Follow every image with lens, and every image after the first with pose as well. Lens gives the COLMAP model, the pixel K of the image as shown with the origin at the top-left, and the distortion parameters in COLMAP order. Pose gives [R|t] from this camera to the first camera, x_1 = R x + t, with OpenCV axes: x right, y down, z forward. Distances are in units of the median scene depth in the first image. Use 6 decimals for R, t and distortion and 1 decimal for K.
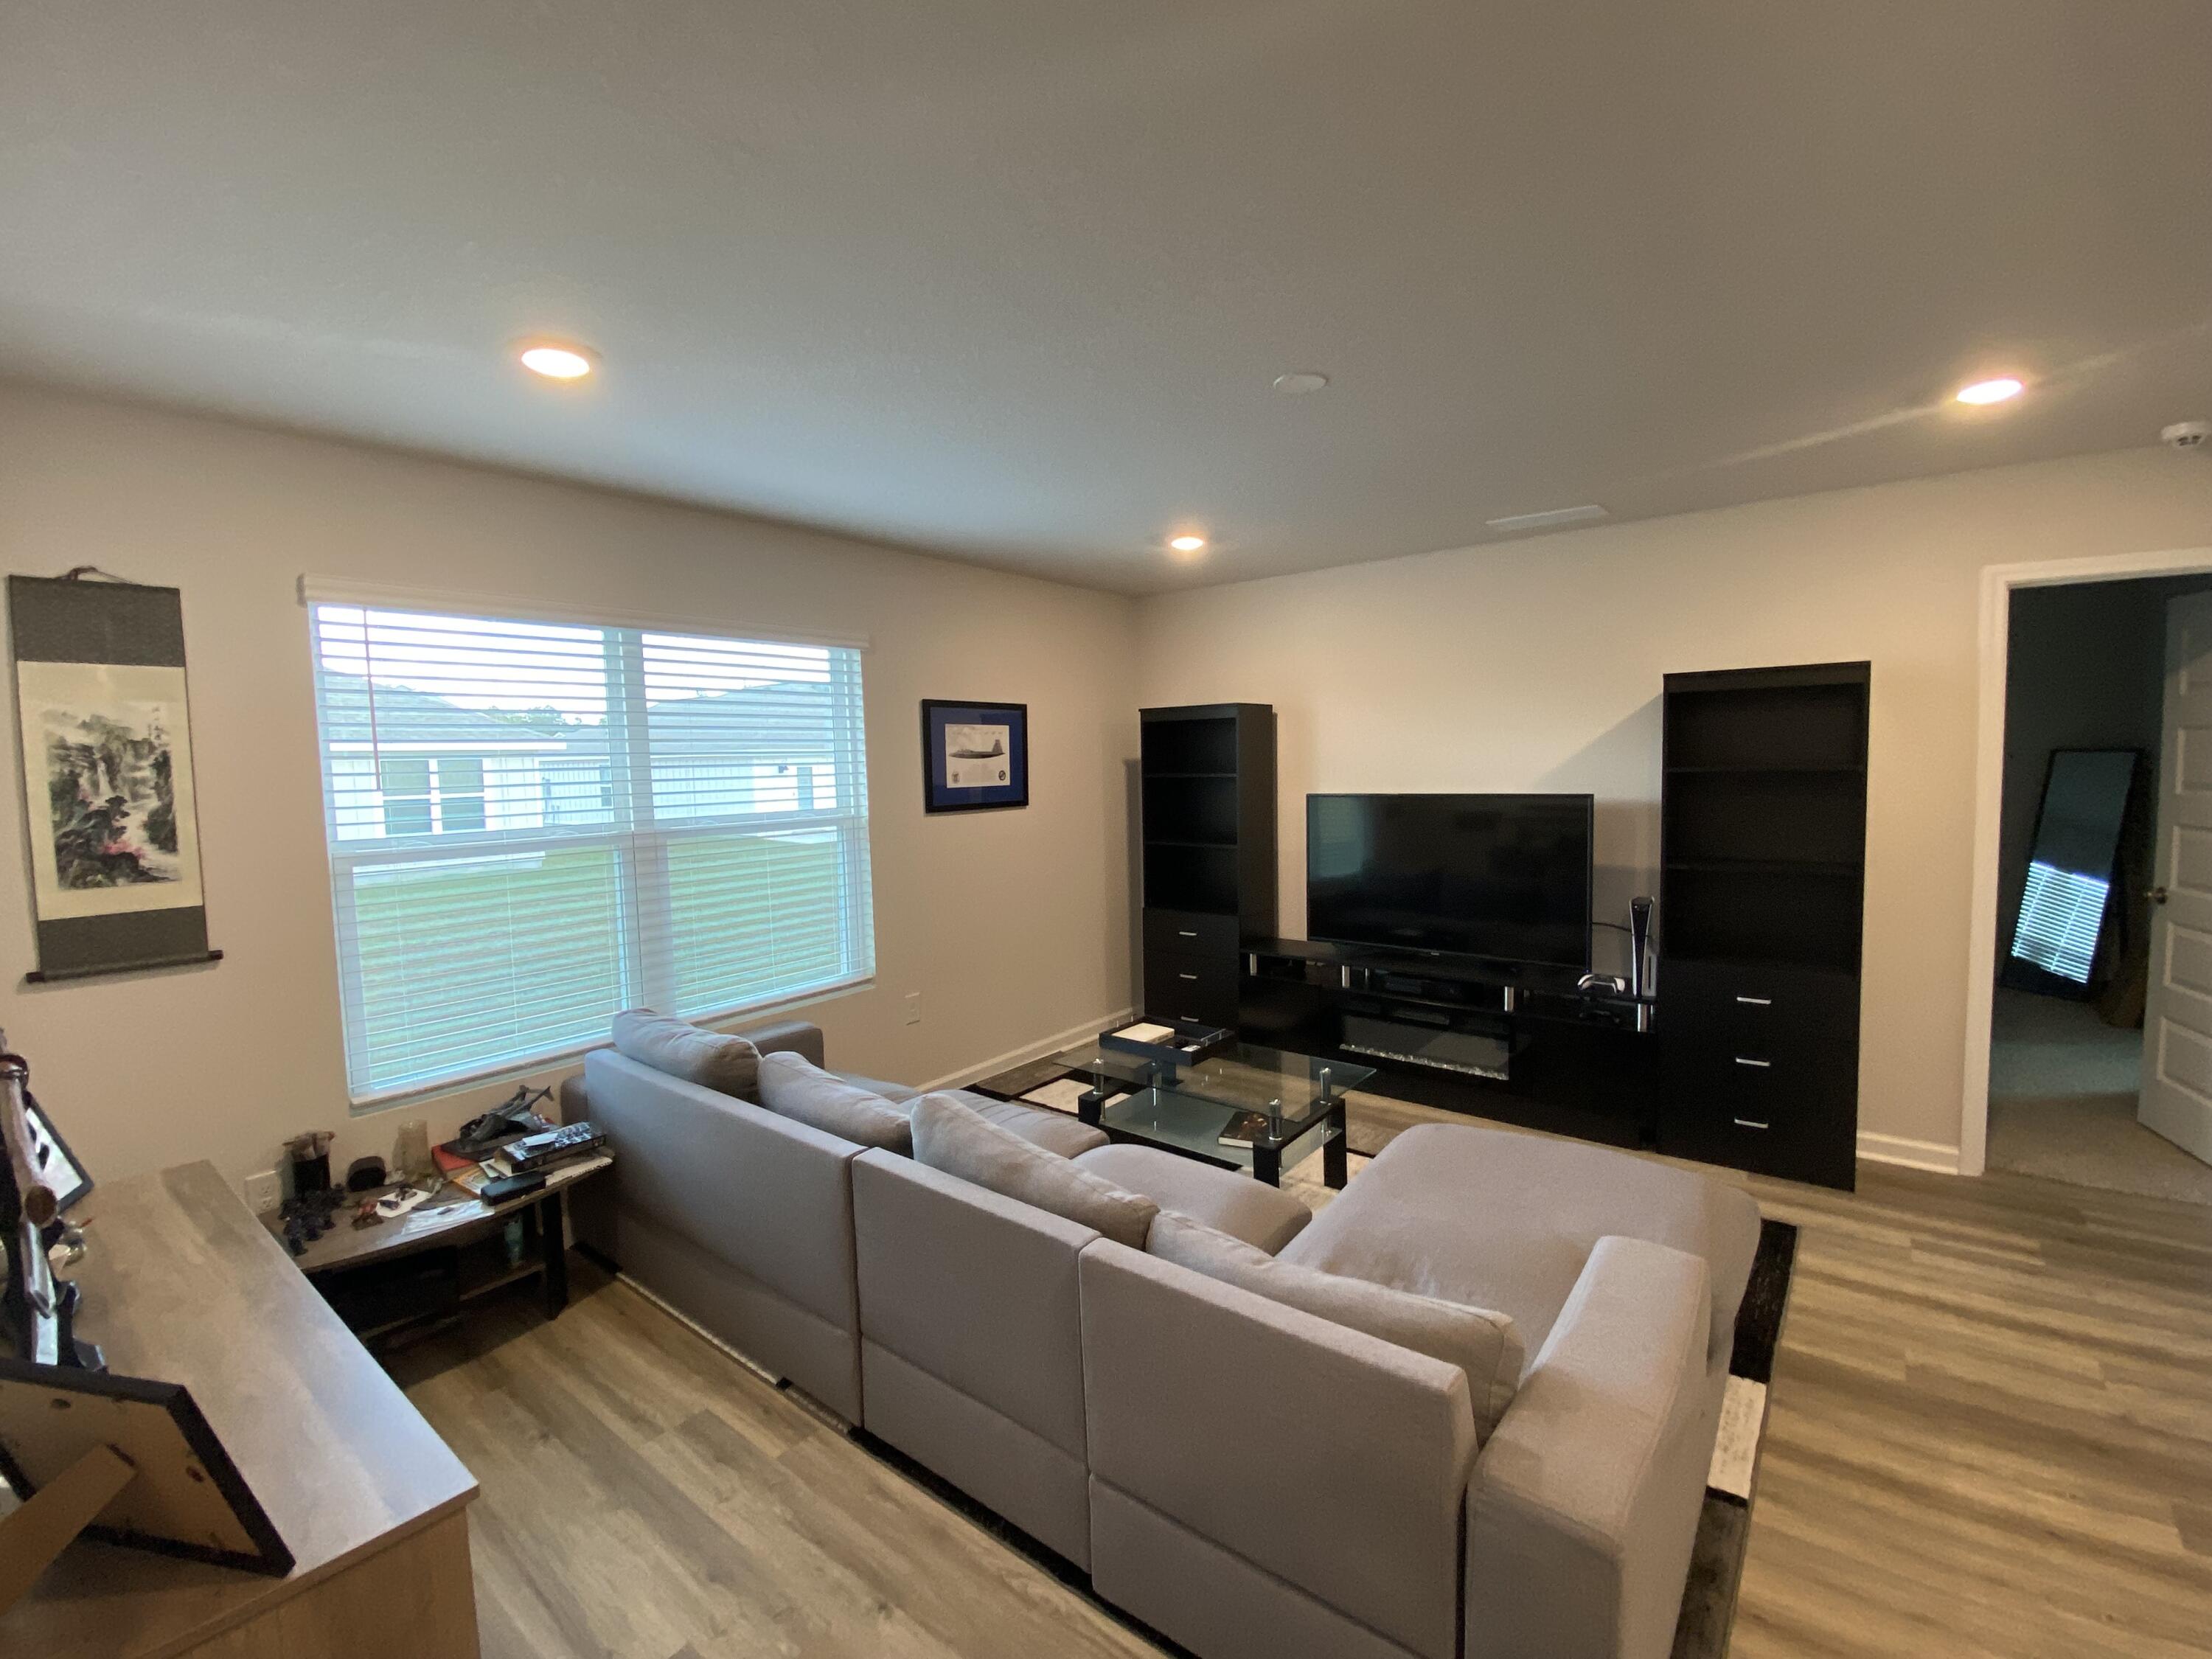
lens RADIAL K [[944.4, 0, 1106.0], [0, 944.4, 829.5], [0, 0, 1]] dist [0.019607, -0.026105]
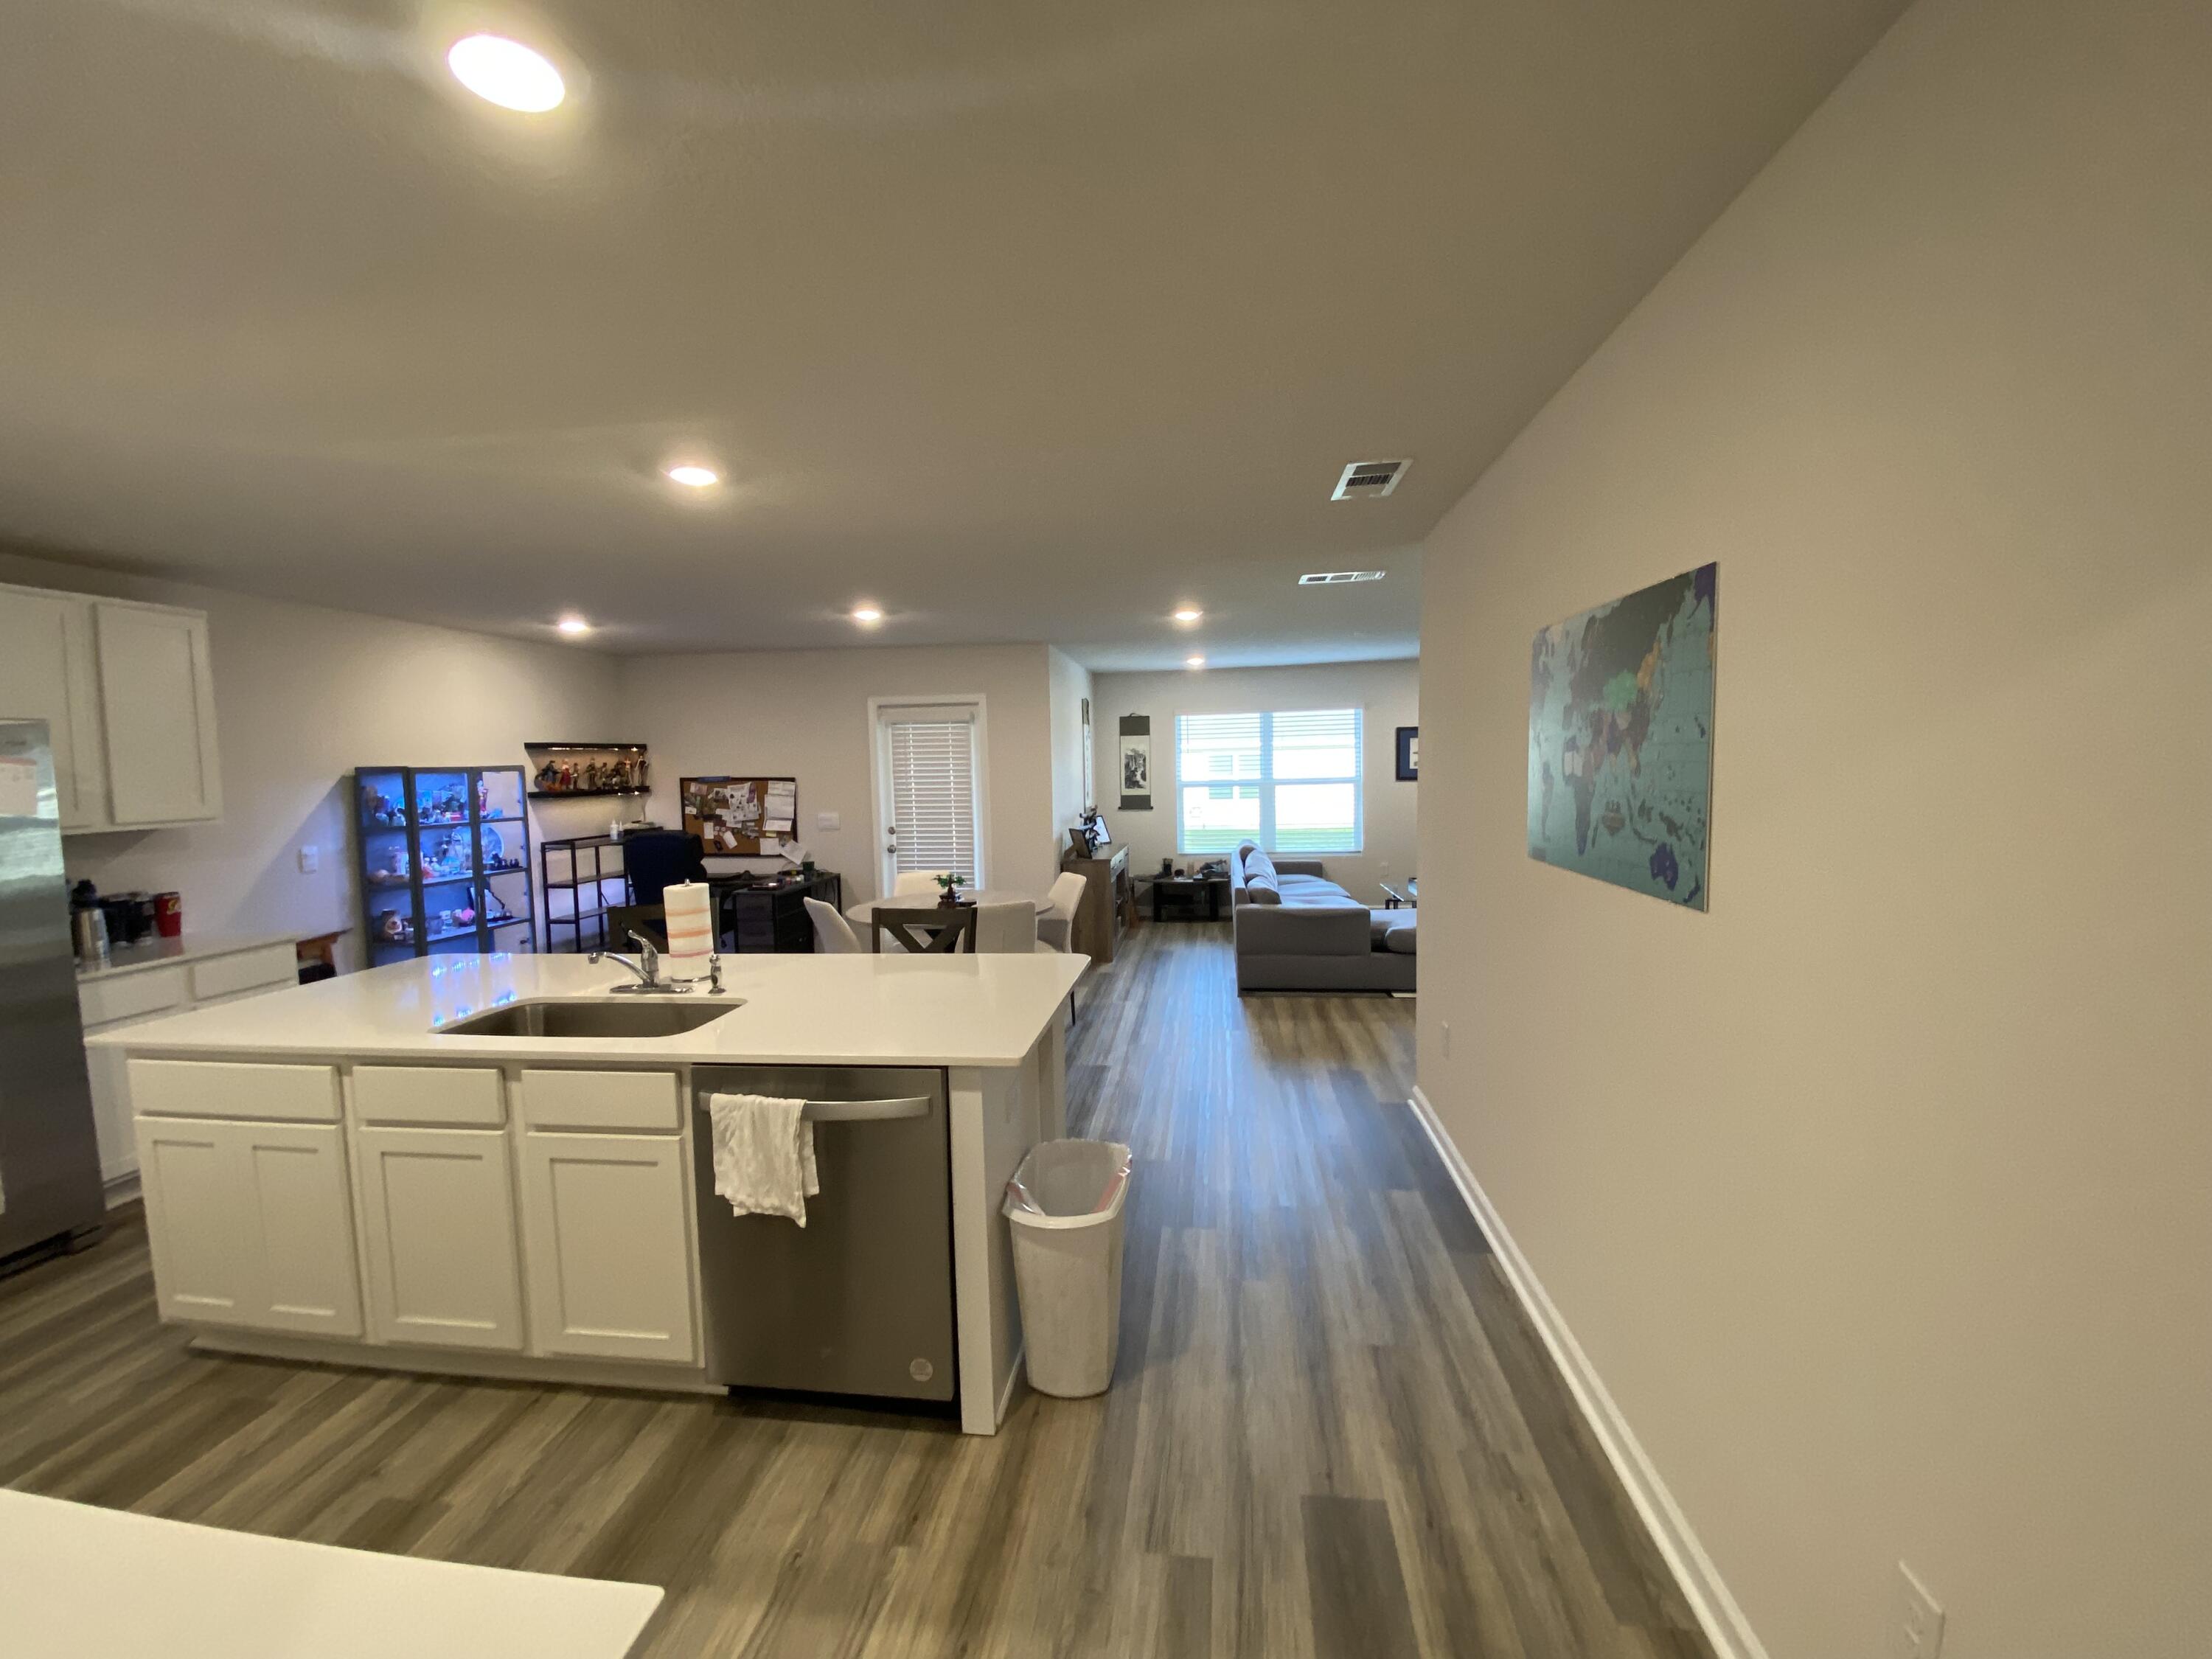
lens RADIAL K [[908.3, 0, 1111.2], [0, 908.3, 827.5], [0, 0, 1]] dist [0.045658, -0.031908]
pose [[0.525330, 0.071392, -0.847898, 1.386743], [-0.047908, 0.997375, 0.054296, 0.014449], [0.849549, 0.012098, 0.527372, -0.744821]]
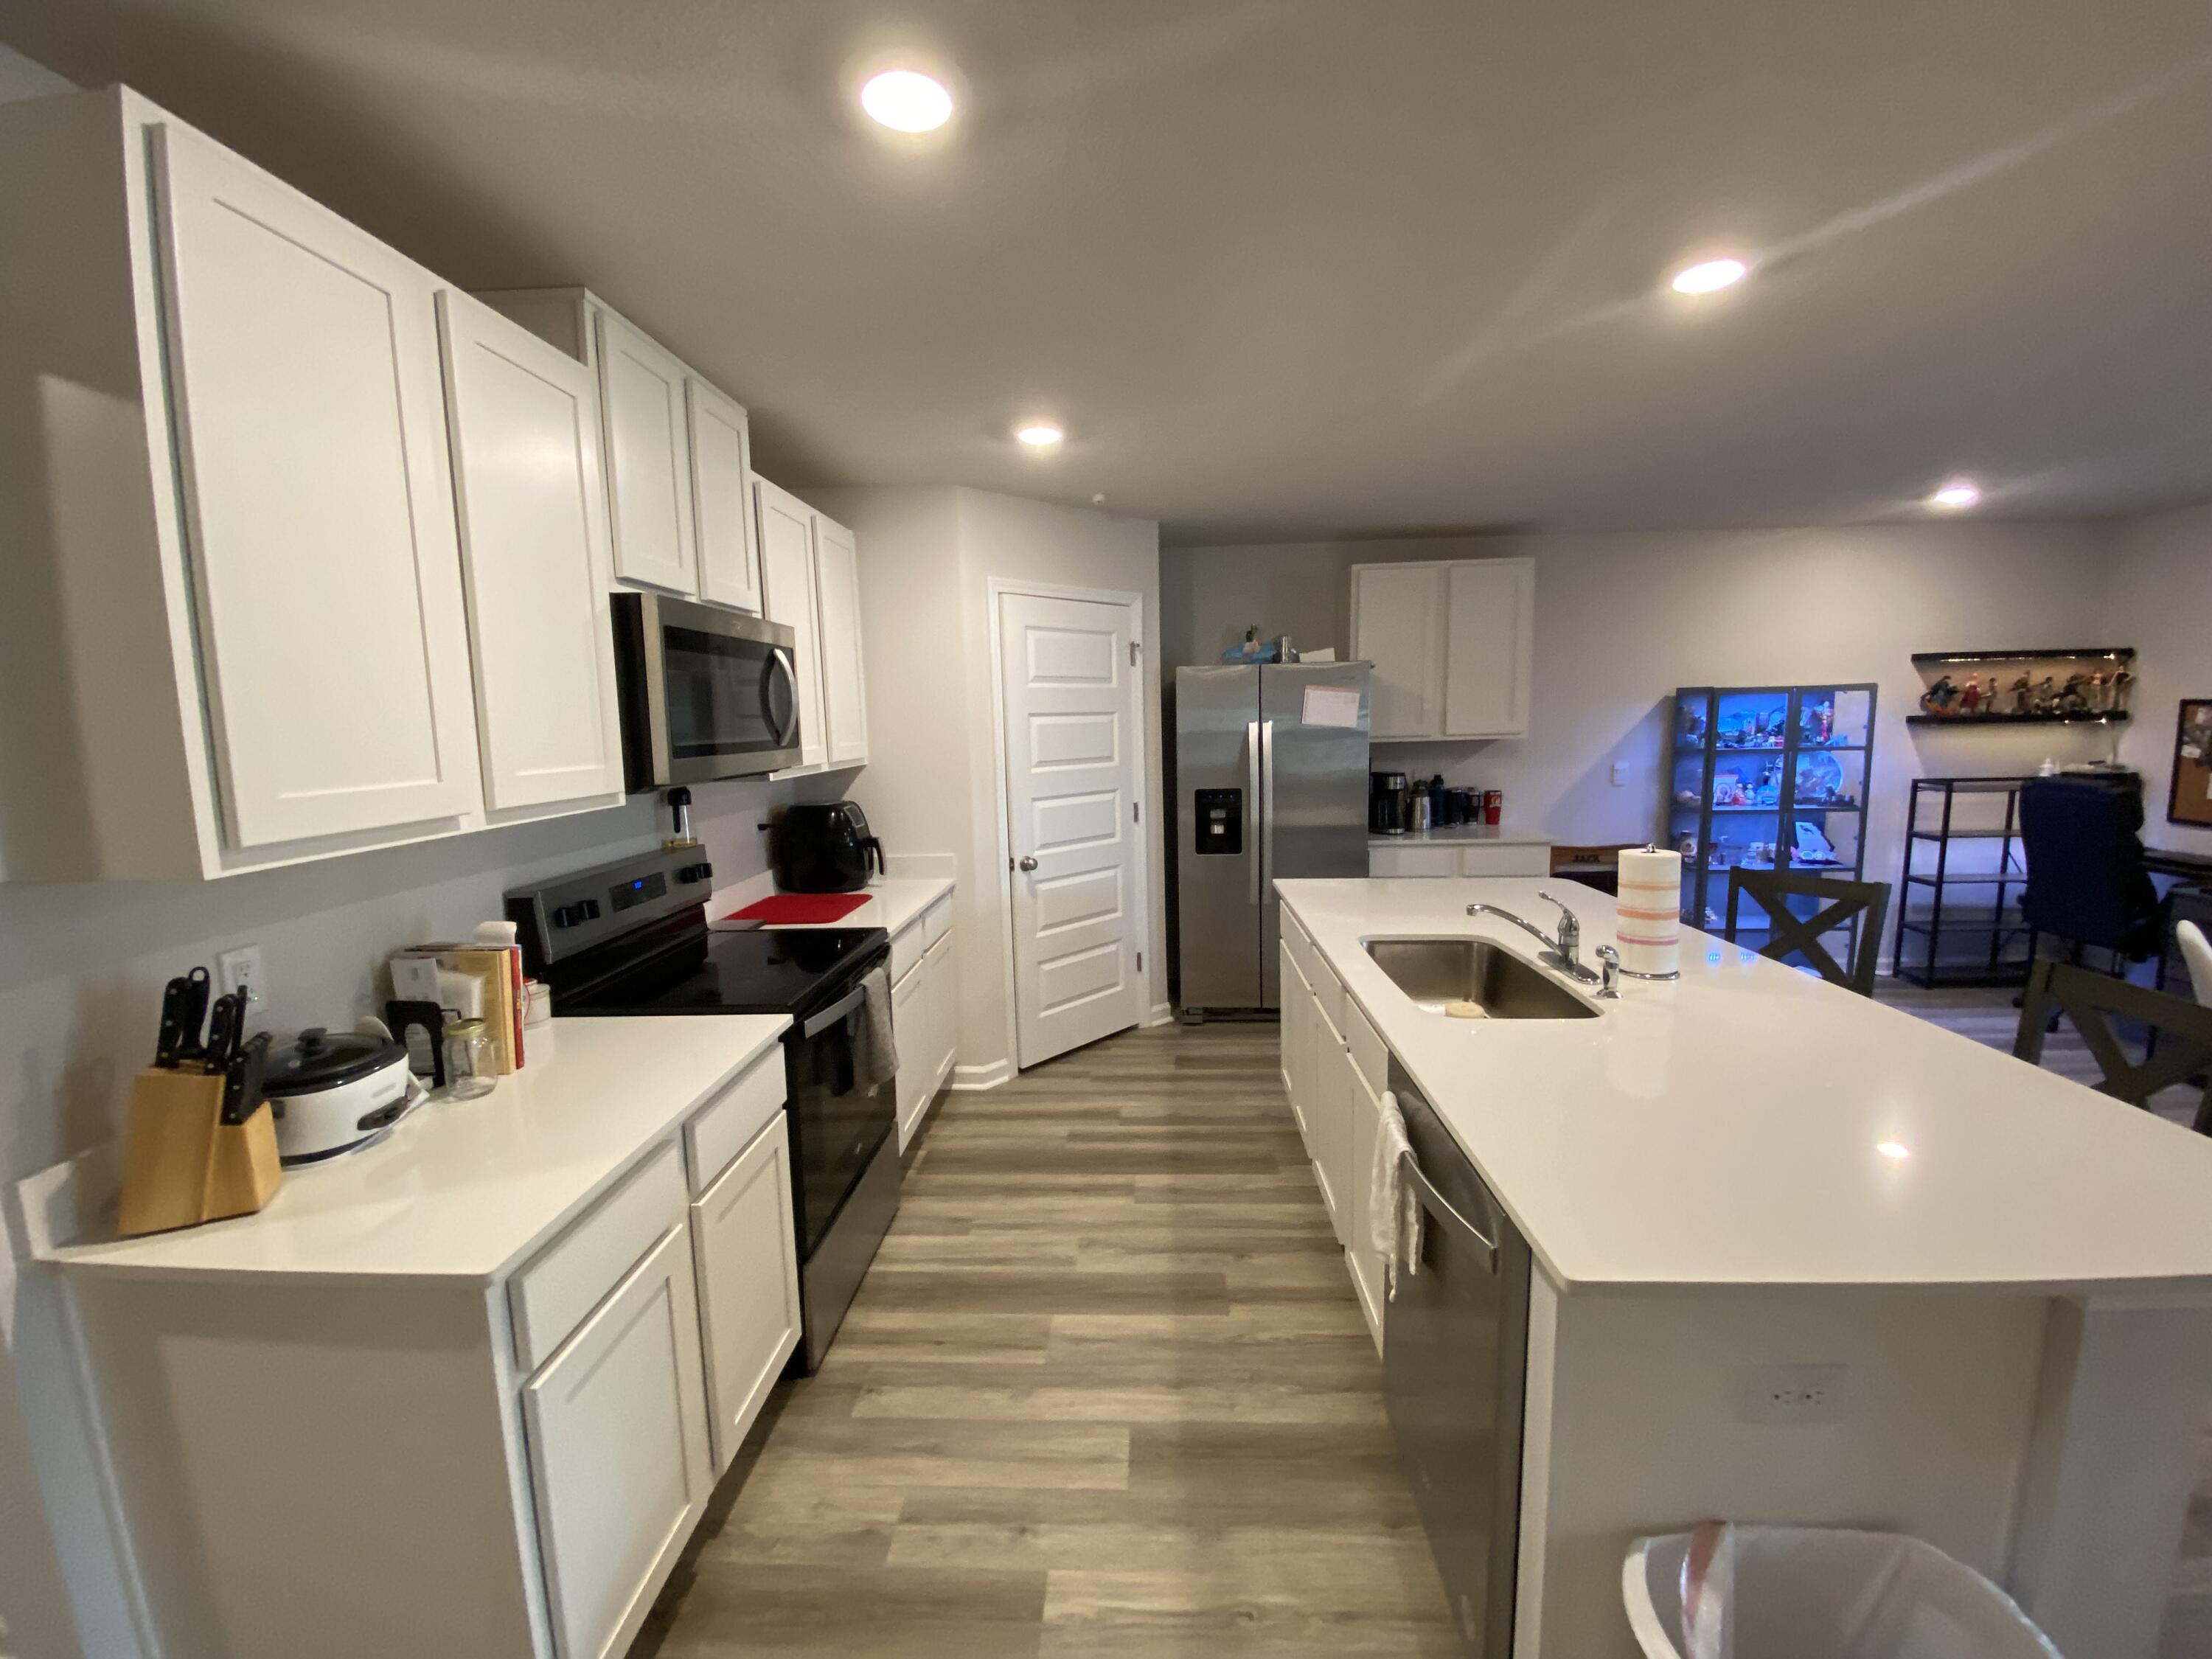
lens RADIAL K [[908.3, 0, 1111.2], [0, 908.3, 827.5], [0, 0, 1]] dist [0.045658, -0.031908]
pose [[-0.807911, 0.115293, -0.577917, 1.163160], [0.000062, 0.980692, 0.195558, -0.010781], [0.589305, 0.157958, -0.792319, -0.367360]]
